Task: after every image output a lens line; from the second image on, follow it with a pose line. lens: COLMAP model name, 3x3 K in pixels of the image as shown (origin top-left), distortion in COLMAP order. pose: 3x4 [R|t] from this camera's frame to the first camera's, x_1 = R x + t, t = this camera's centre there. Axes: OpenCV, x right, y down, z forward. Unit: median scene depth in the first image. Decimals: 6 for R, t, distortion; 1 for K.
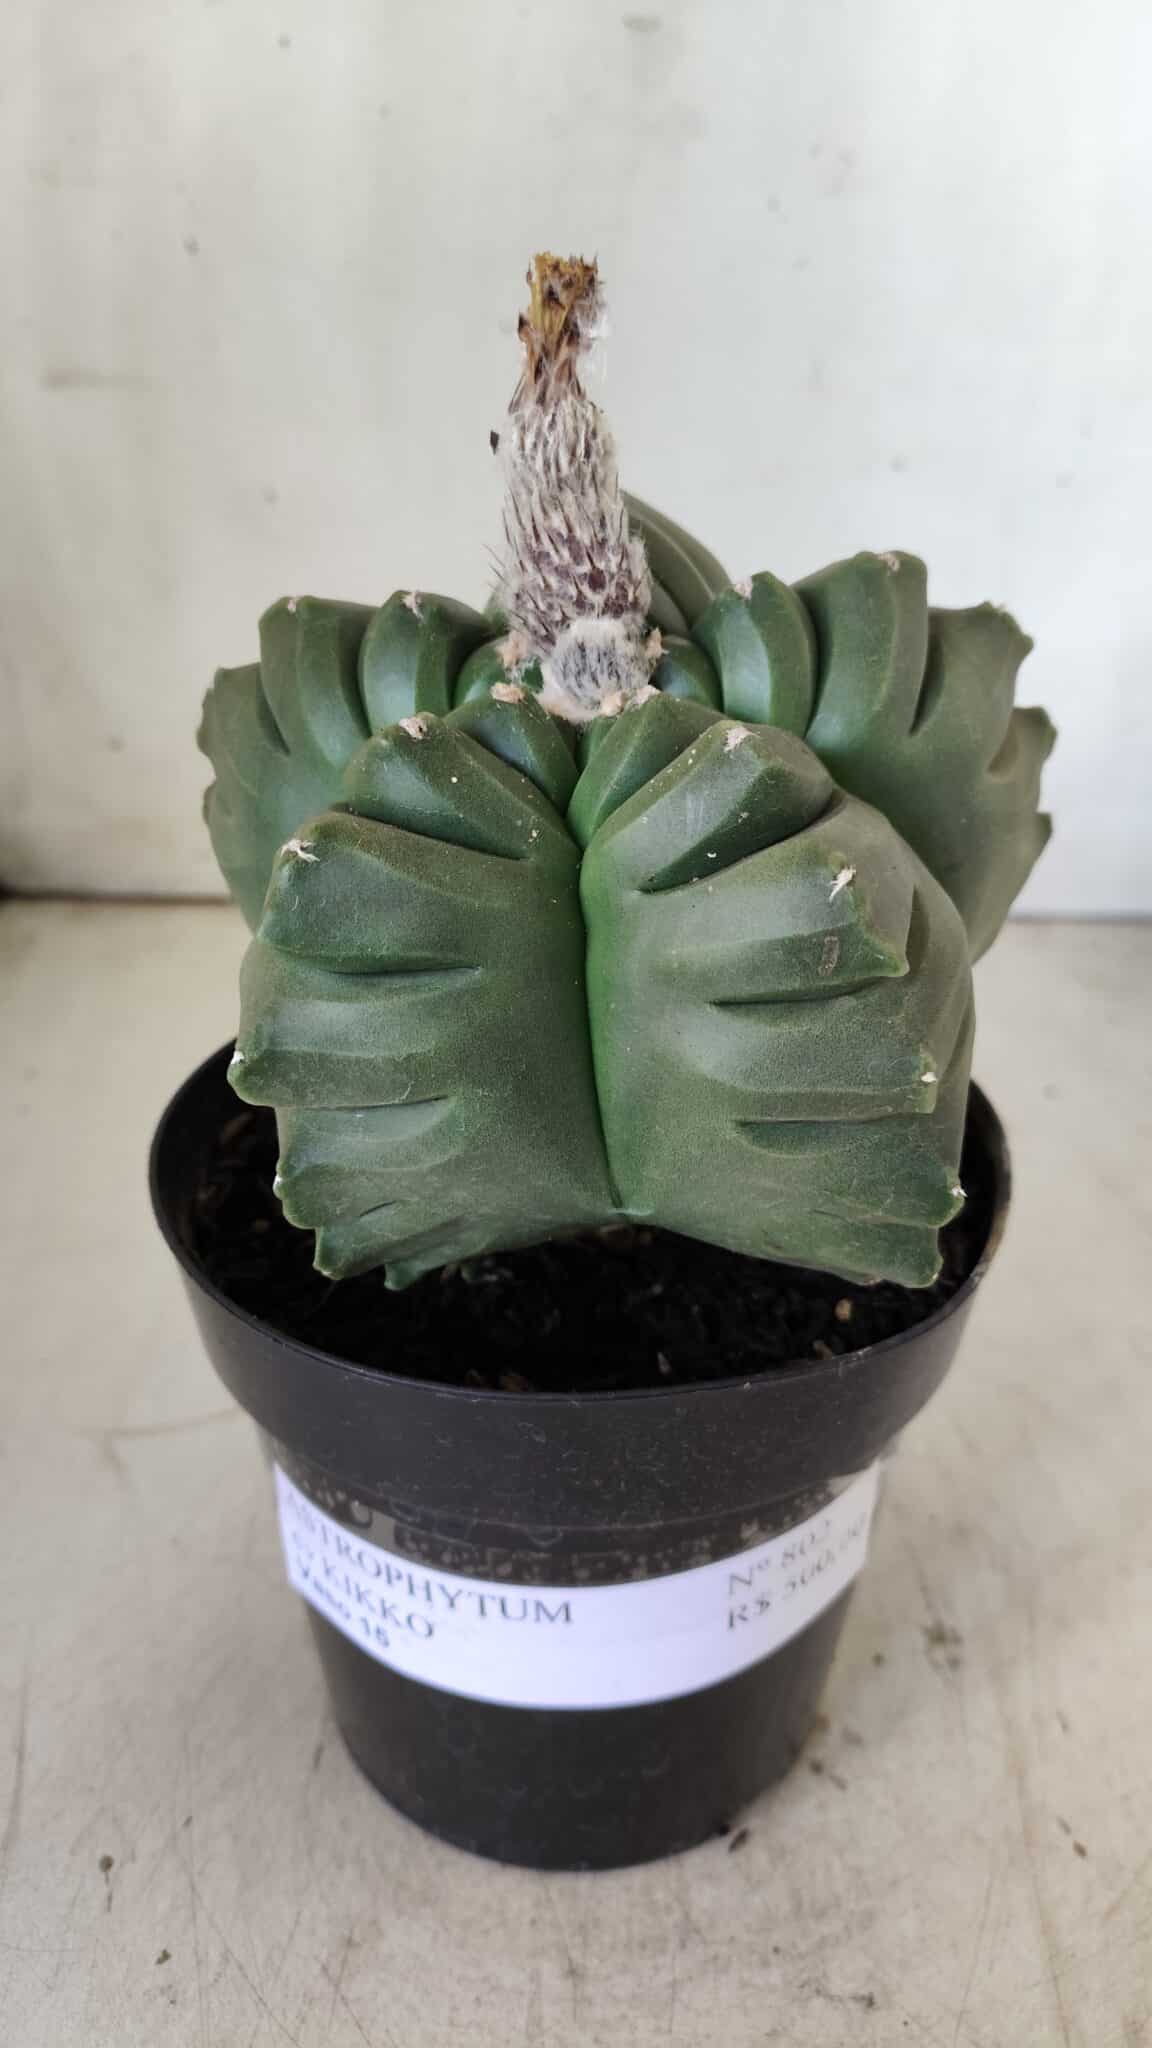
lens RADIAL K [[1632.6, 0, 553.2], [0, 1632.6, 1003.7], [0, 0, 1]] dist [-0.026486, -0.021547]
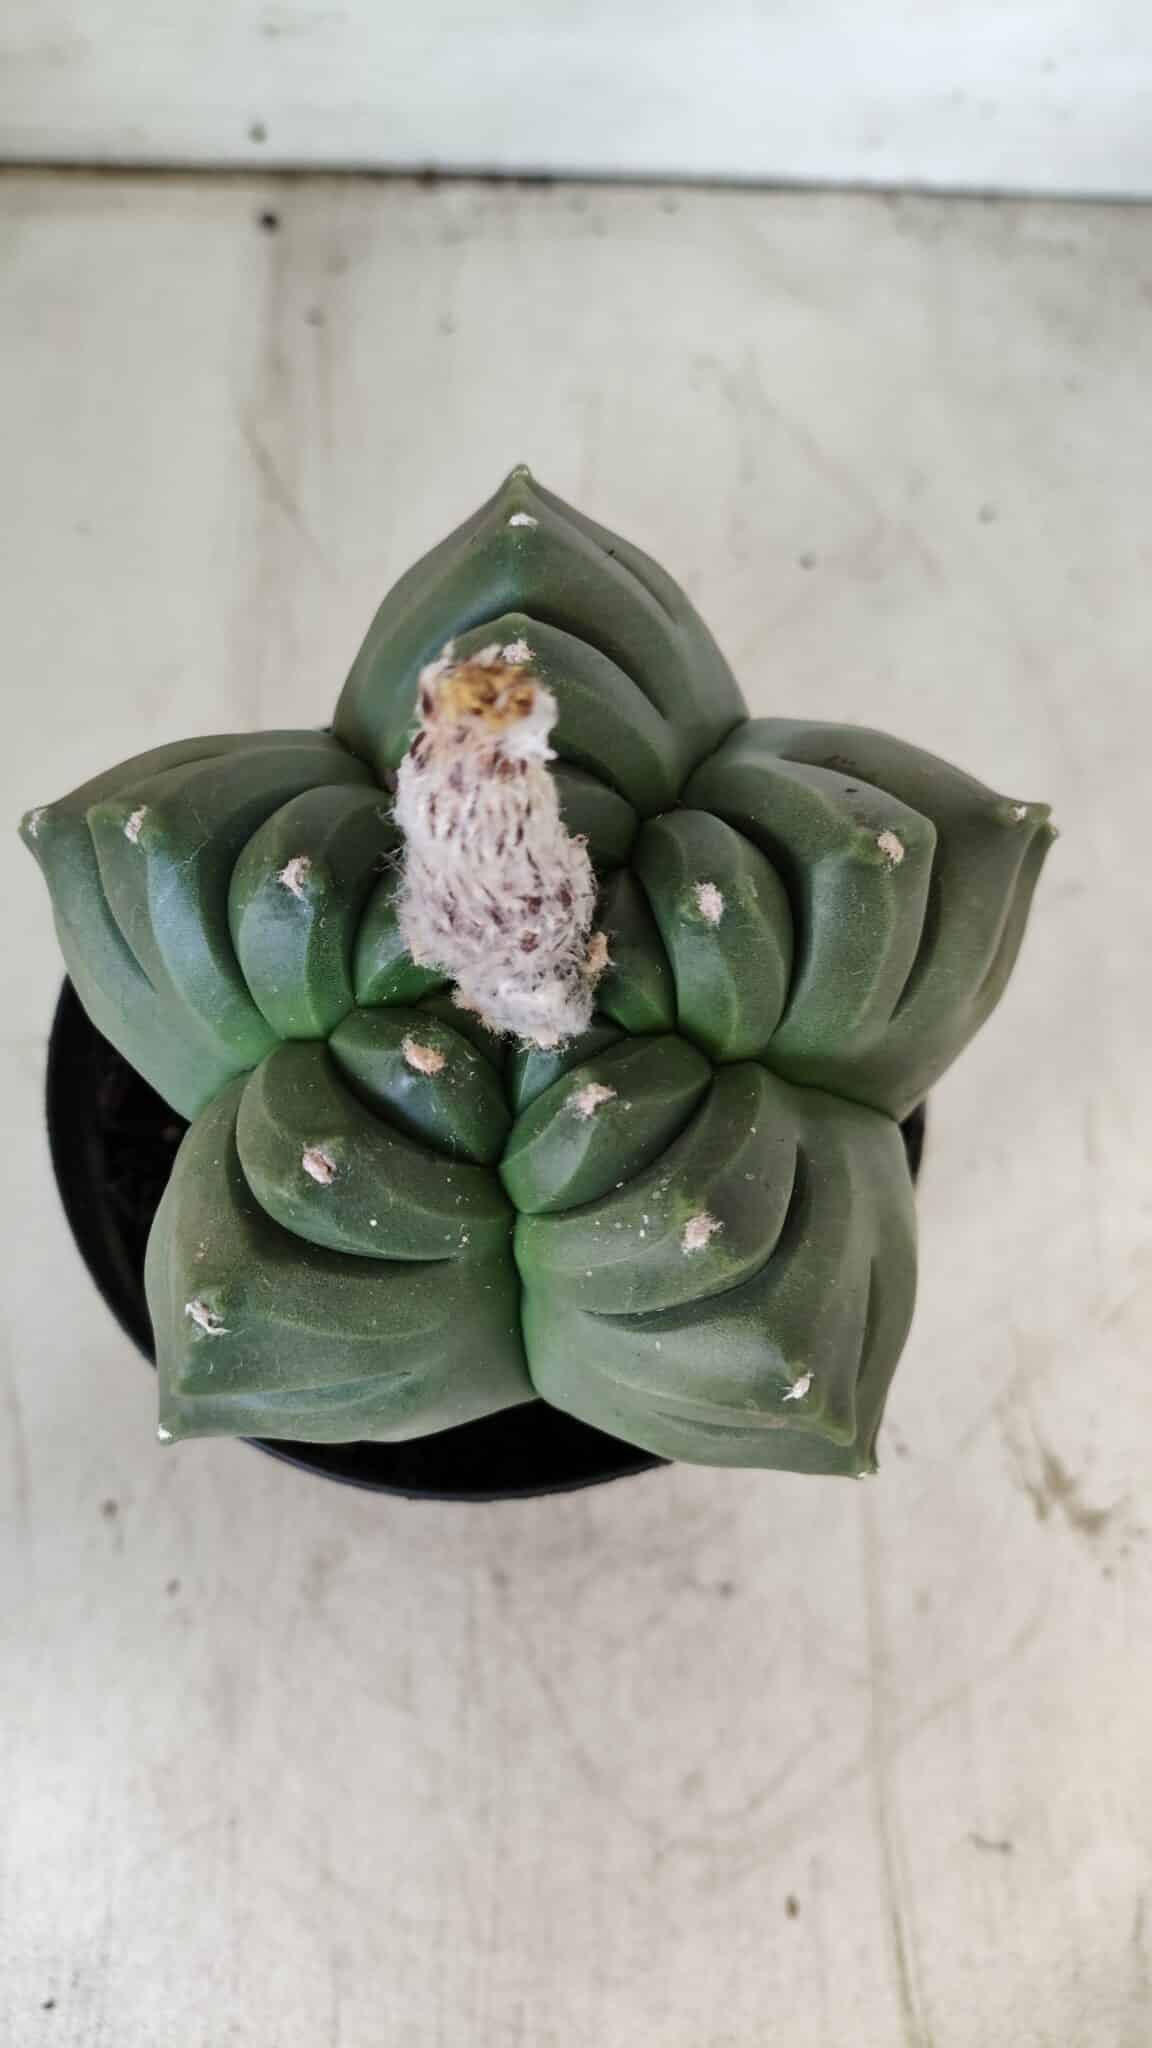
lens RADIAL K [[1632.6, 0, 563.3], [0, 1632.6, 1038.3], [0, 0, 1]] dist [-0.026486, -0.021547]
pose [[0.996521, -0.041385, 0.072336, -0.015748], [-0.012393, 0.784742, 0.619699, -0.669655], [-0.082411, -0.618440, 0.781499, 0.320314]]
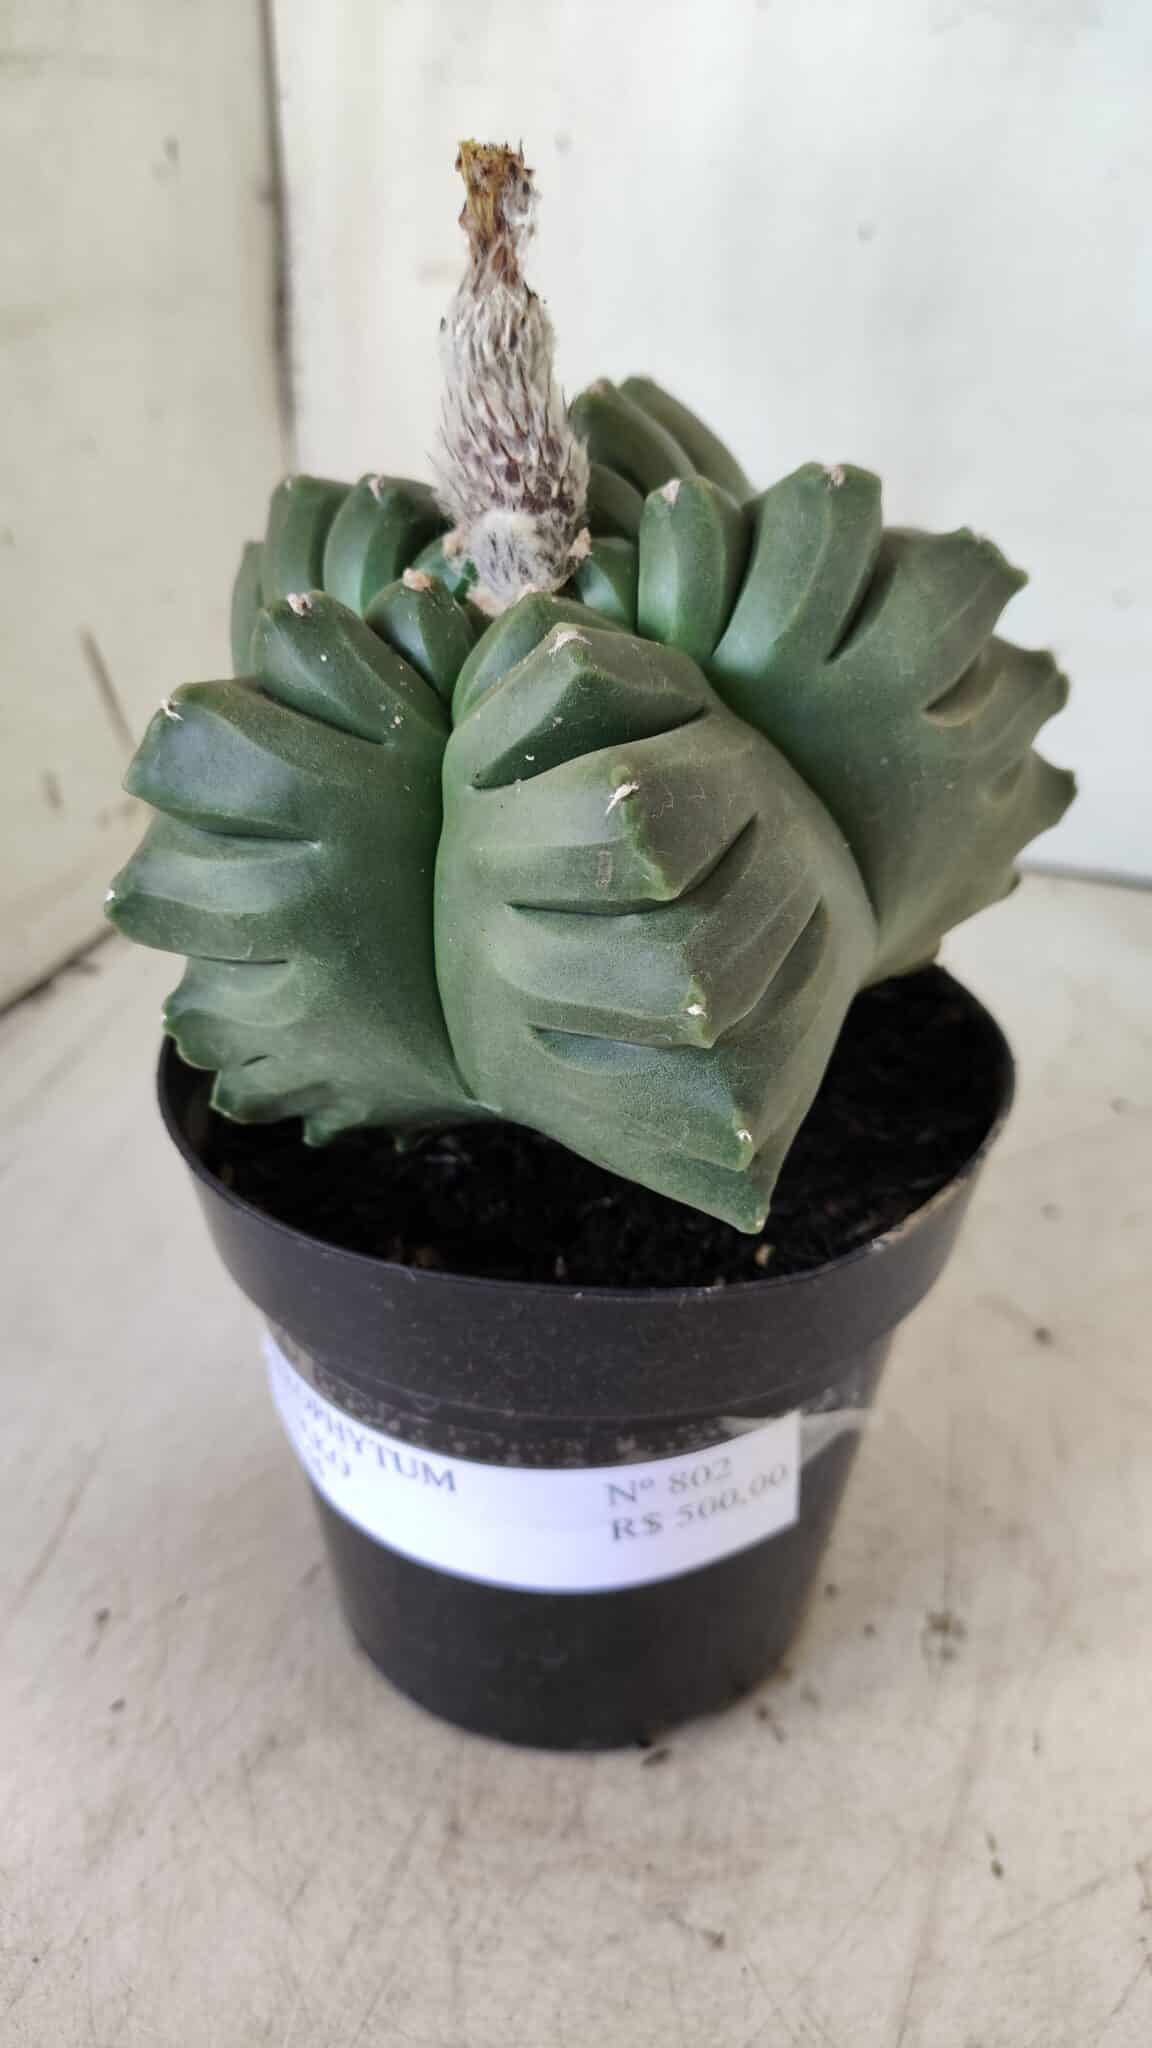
lens RADIAL K [[1632.6, 0, 534.0], [0, 1632.6, 1016.4], [0, 0, 1]] dist [-0.026486, -0.021547]
pose [[0.945978, 0.158212, -0.283010, 0.346656], [-0.141215, 0.986772, 0.079620, -0.012171], [0.291863, -0.035353, 0.955806, 0.035994]]
